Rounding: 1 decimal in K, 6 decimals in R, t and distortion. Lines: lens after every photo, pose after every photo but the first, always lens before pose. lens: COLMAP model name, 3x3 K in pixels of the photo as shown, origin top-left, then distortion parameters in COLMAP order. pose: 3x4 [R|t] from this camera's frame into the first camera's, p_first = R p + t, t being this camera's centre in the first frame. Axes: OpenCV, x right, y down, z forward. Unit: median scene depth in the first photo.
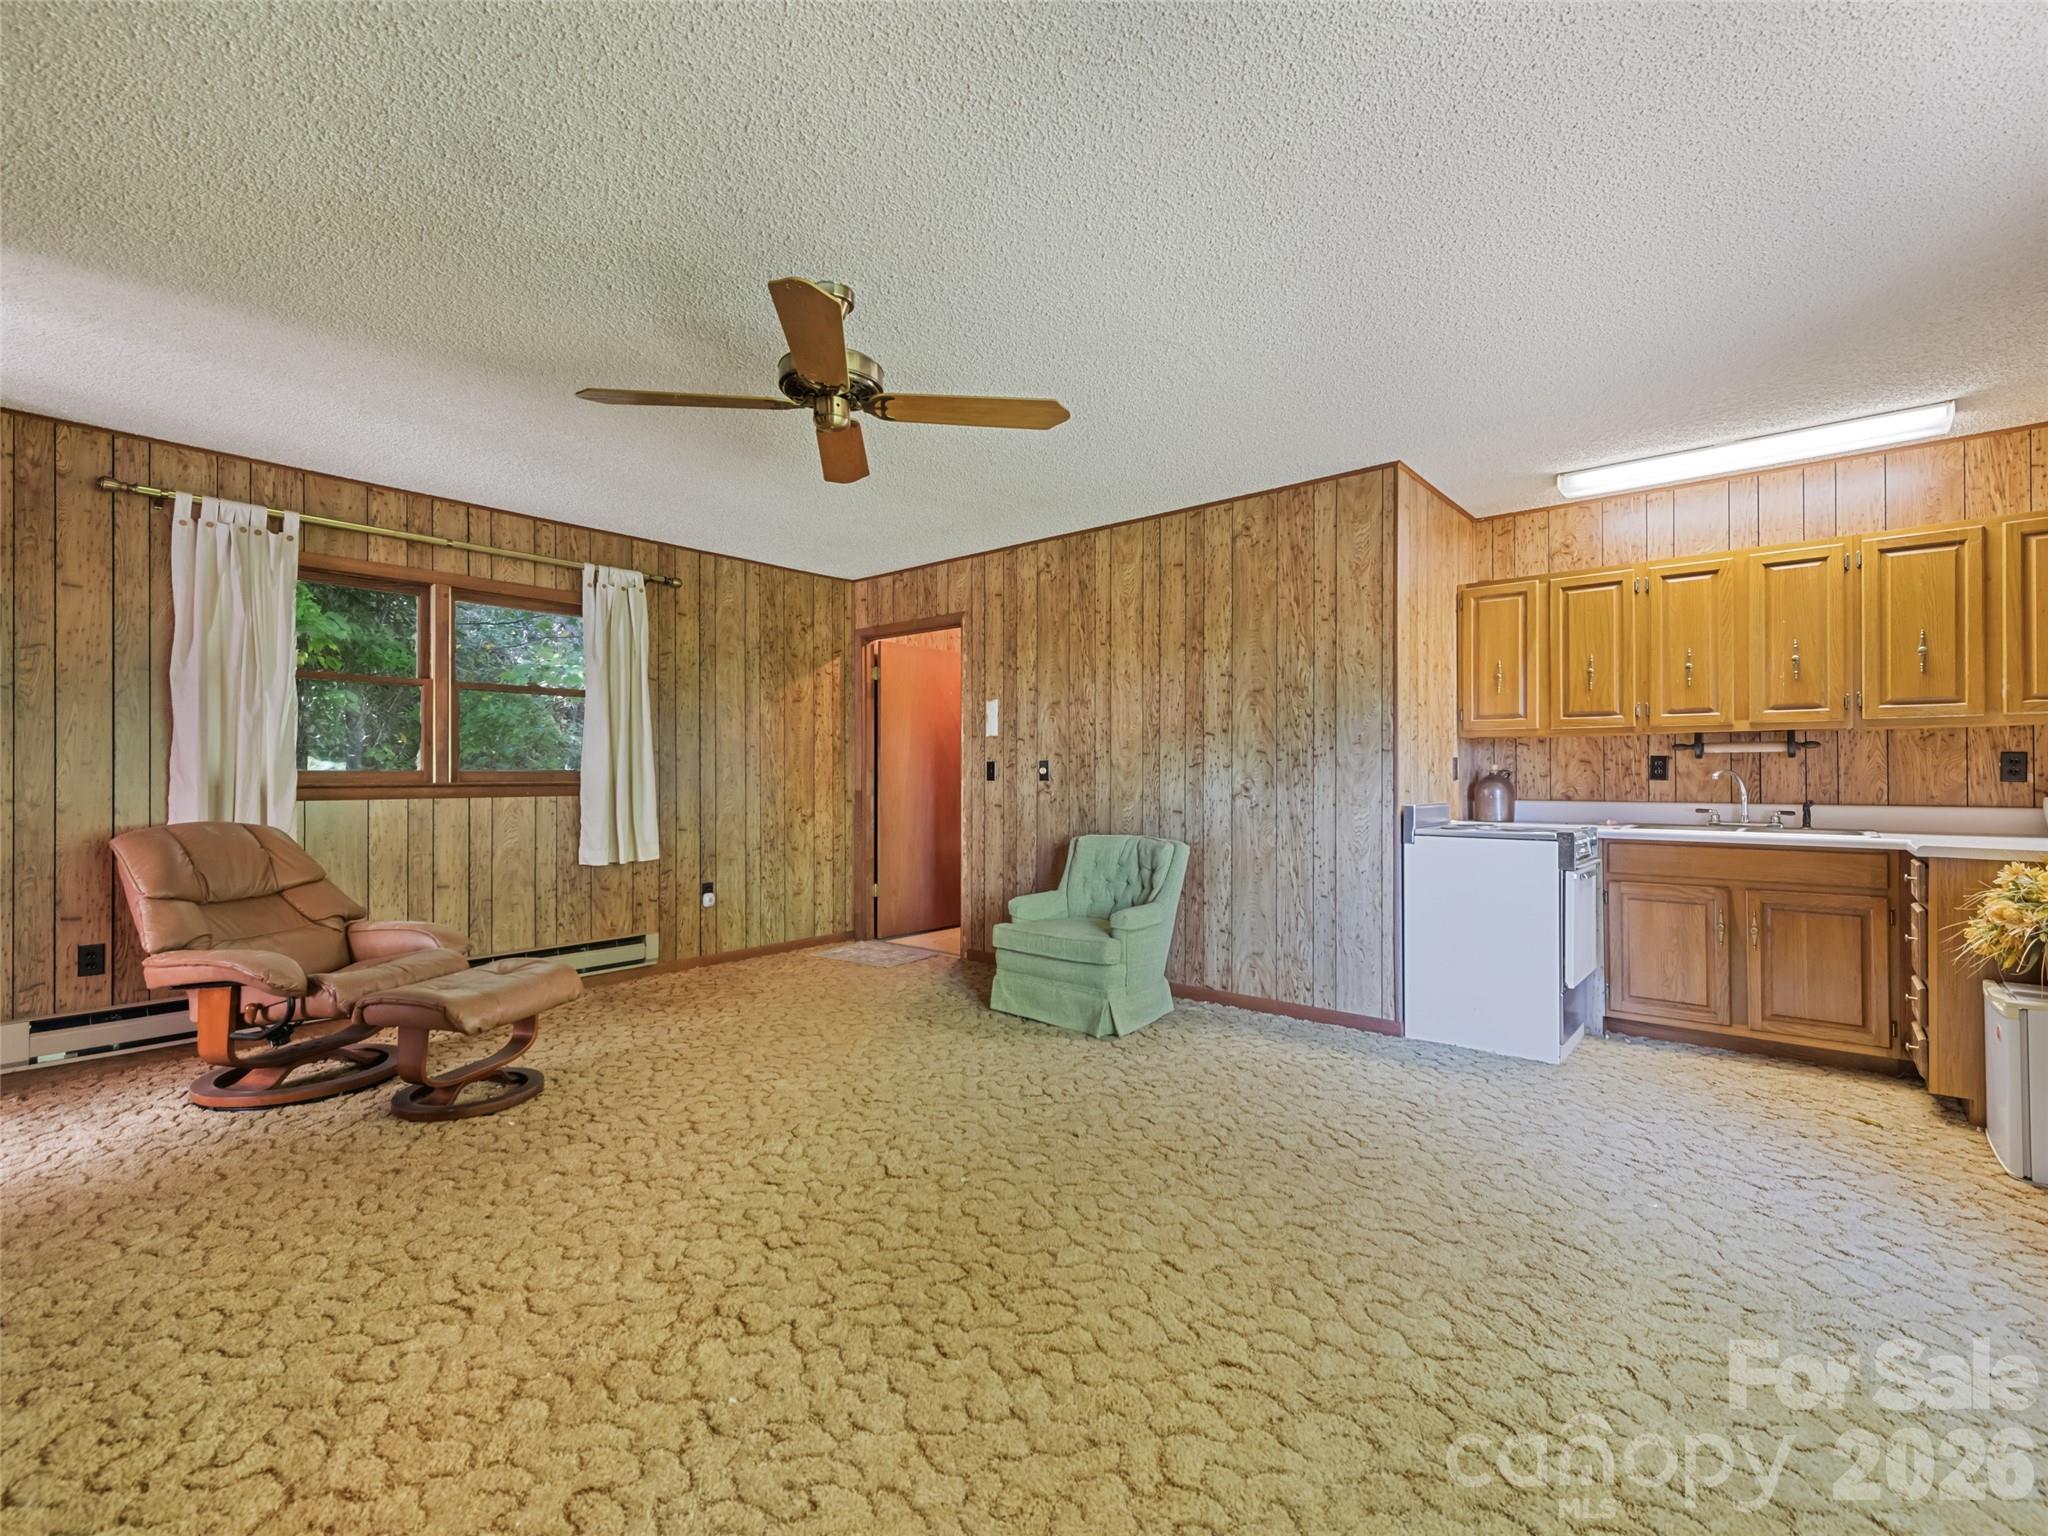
lens RADIAL K [[906.5, 0, 1035.6], [0, 906.5, 774.6], [0, 0, 1]] dist [0.010765, -0.001634]
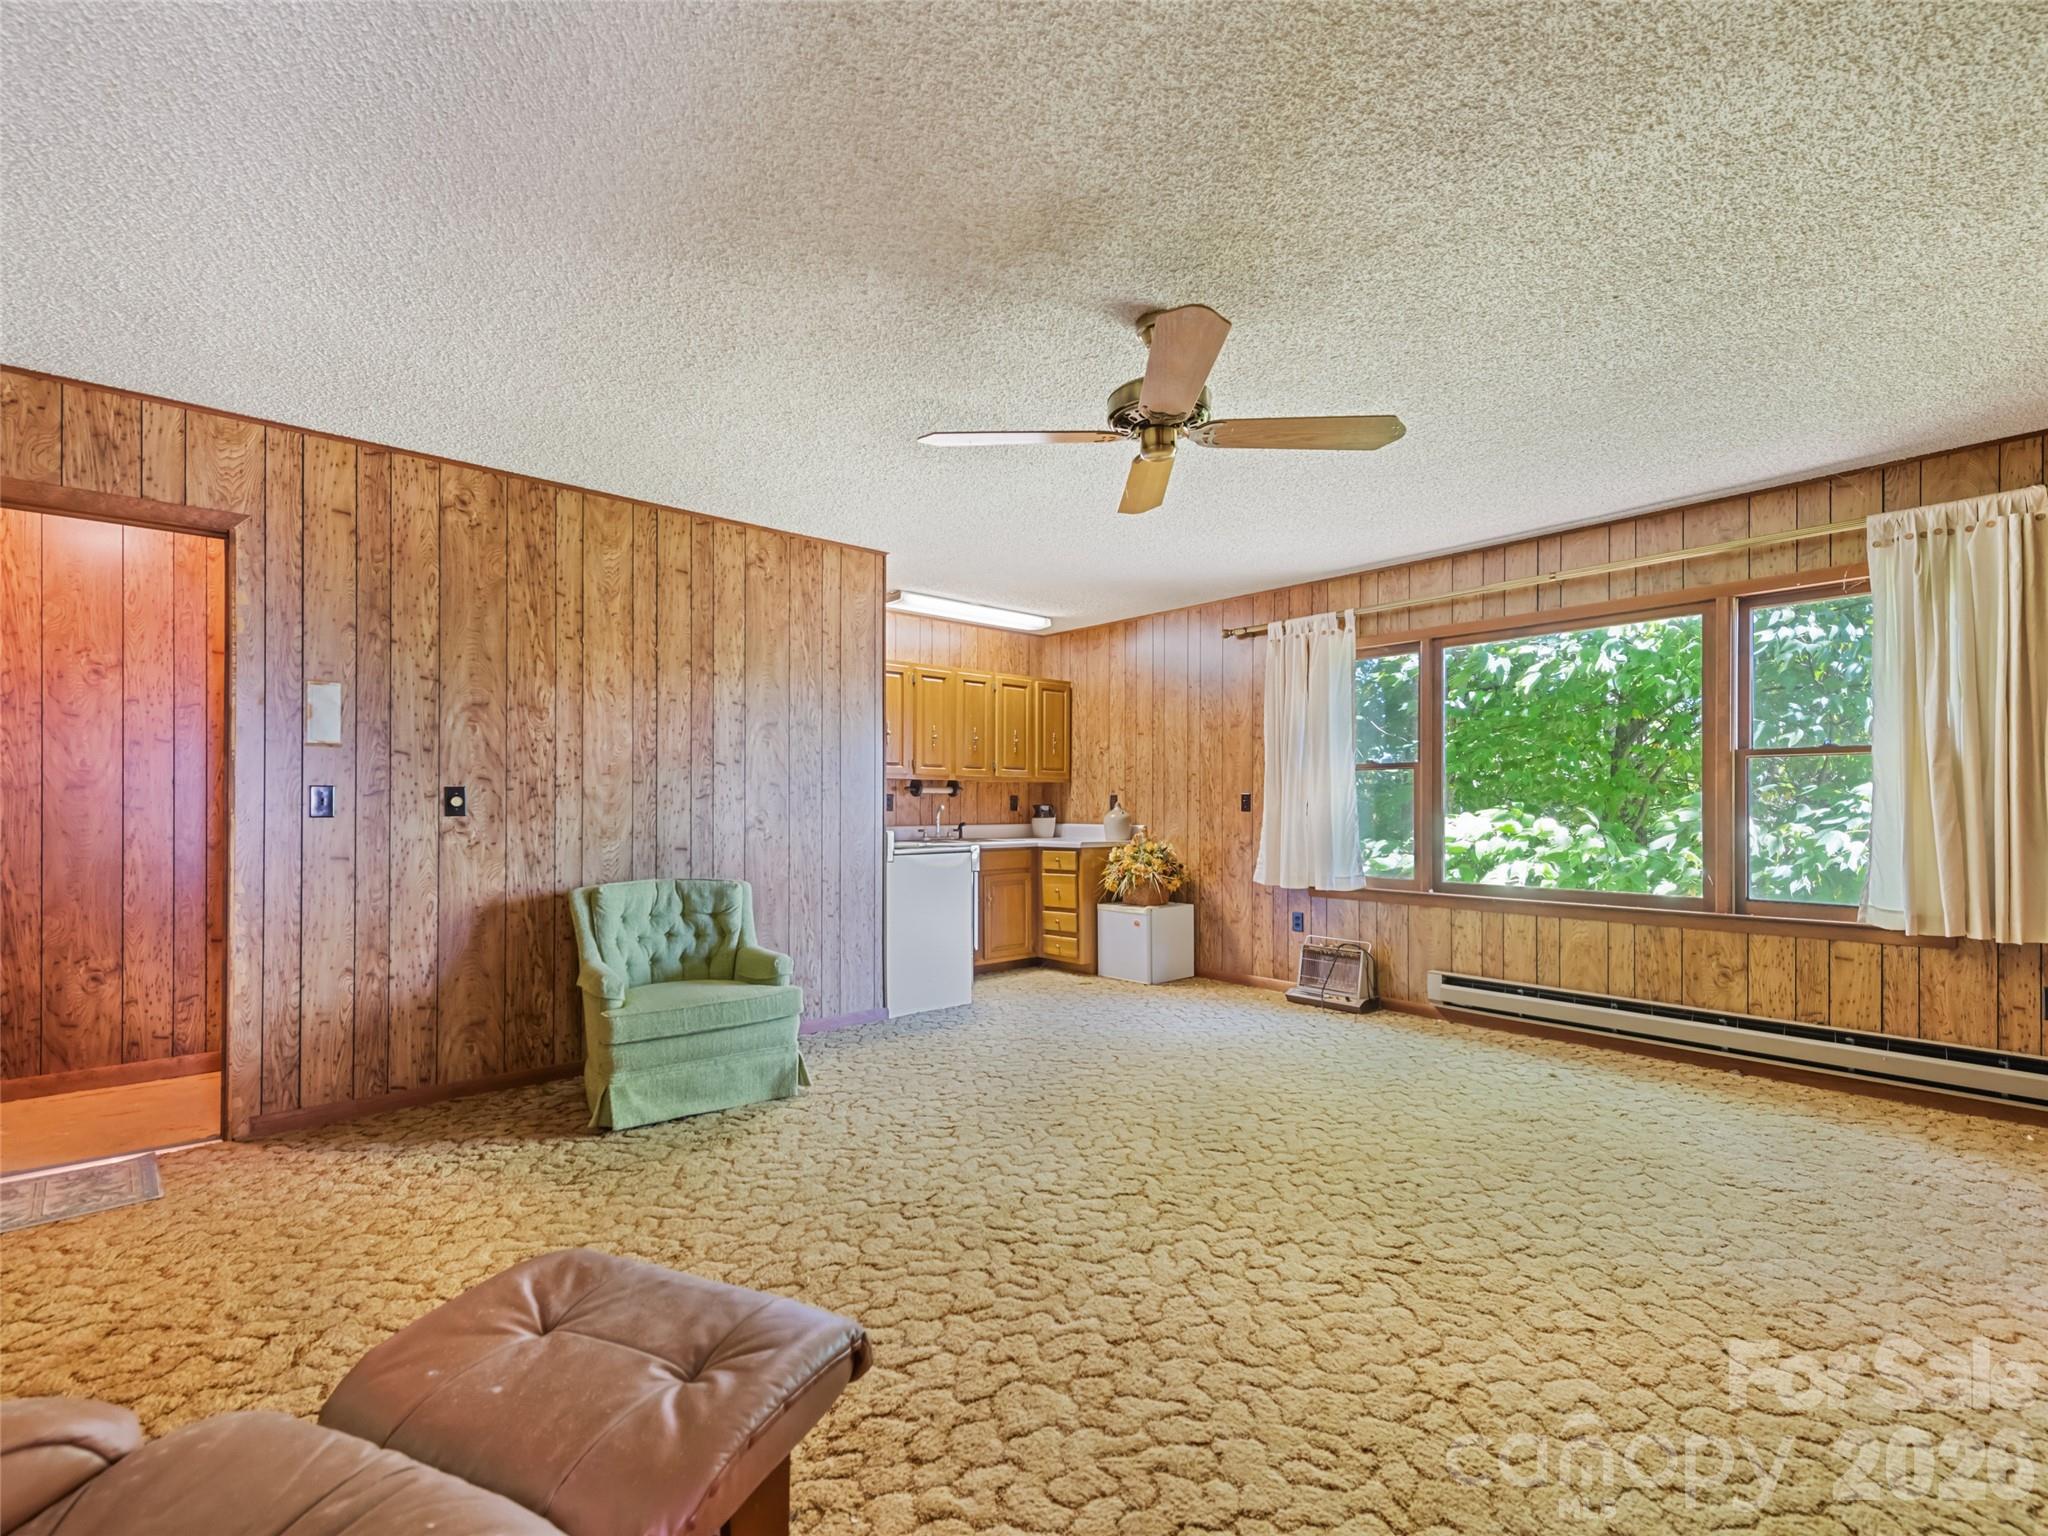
lens RADIAL K [[906.5, 0, 1000.0], [0, 906.5, 805.2], [0, 0, 1]] dist [0.010765, -0.001634]
pose [[0.177804, 0.000928, 0.984065, -0.632029], [-0.000353, 1.000000, -0.000879, -0.000947], [-0.984066, -0.000191, 0.177804, 0.507487]]
